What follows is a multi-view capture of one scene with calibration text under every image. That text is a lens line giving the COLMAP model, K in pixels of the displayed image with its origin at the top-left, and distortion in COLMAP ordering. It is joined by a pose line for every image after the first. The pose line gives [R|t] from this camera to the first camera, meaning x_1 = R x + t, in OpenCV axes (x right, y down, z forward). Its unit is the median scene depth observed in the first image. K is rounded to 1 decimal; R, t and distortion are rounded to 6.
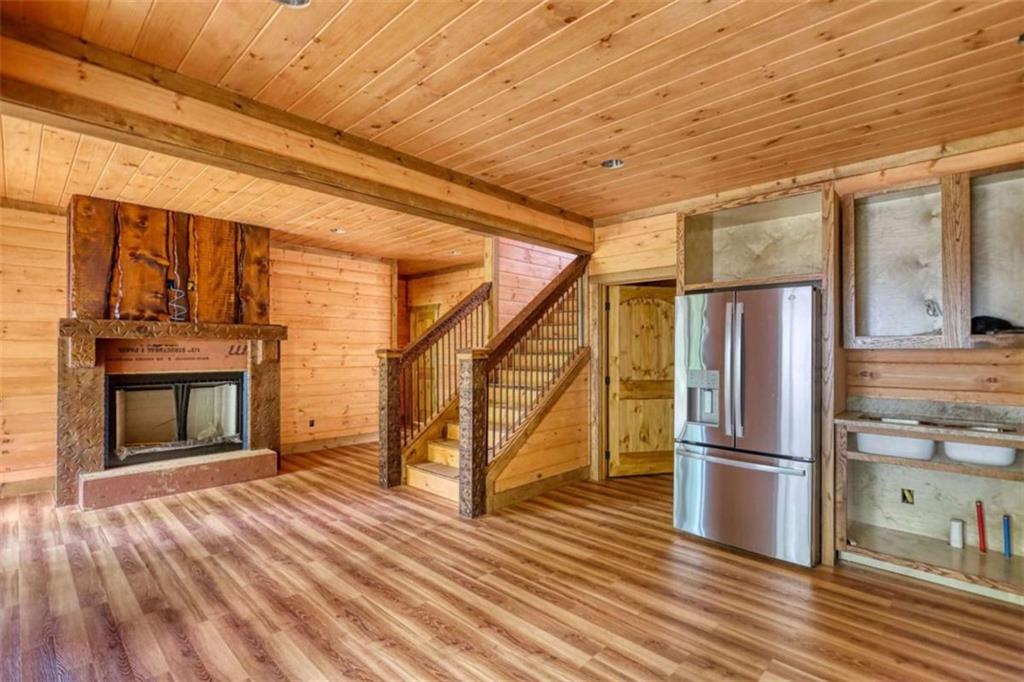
lens RADIAL K [[479.2, 0, 514.3], [0, 479.2, 343.6], [0, 0, 1]] dist [0.000830, 0.000605]
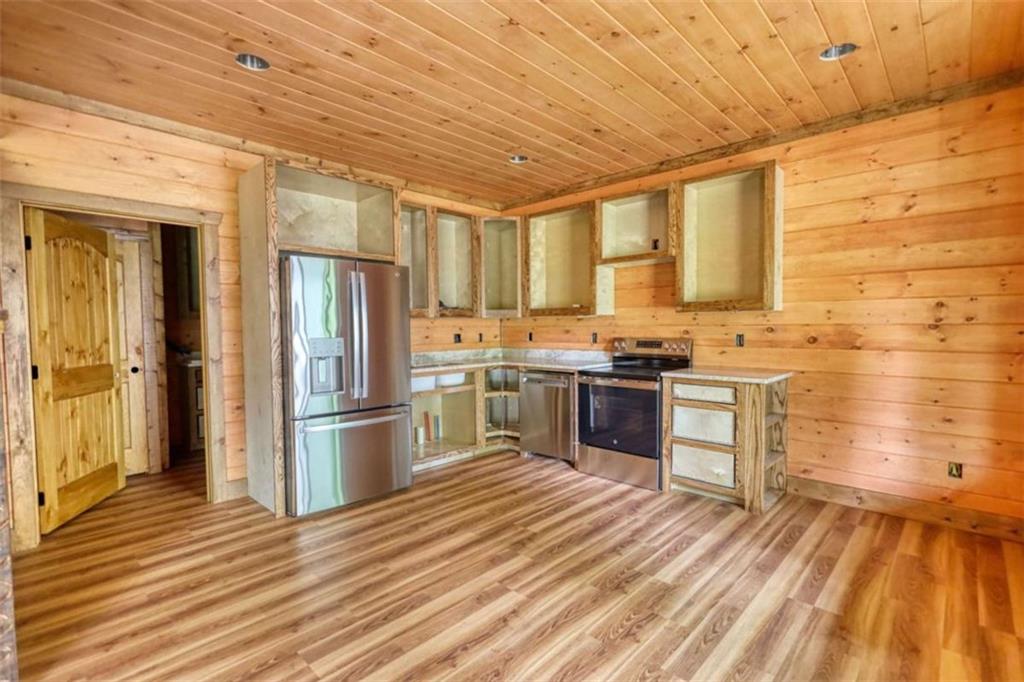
lens RADIAL K [[479.2, 0, 514.3], [0, 479.2, 343.6], [0, 0, 1]] dist [0.000830, 0.000605]
pose [[-0.007014, -0.042304, 0.999080, -0.515214], [-0.002380, 0.999103, 0.042289, 0.021895], [-0.999973, -0.002081, -0.007108, 0.565422]]
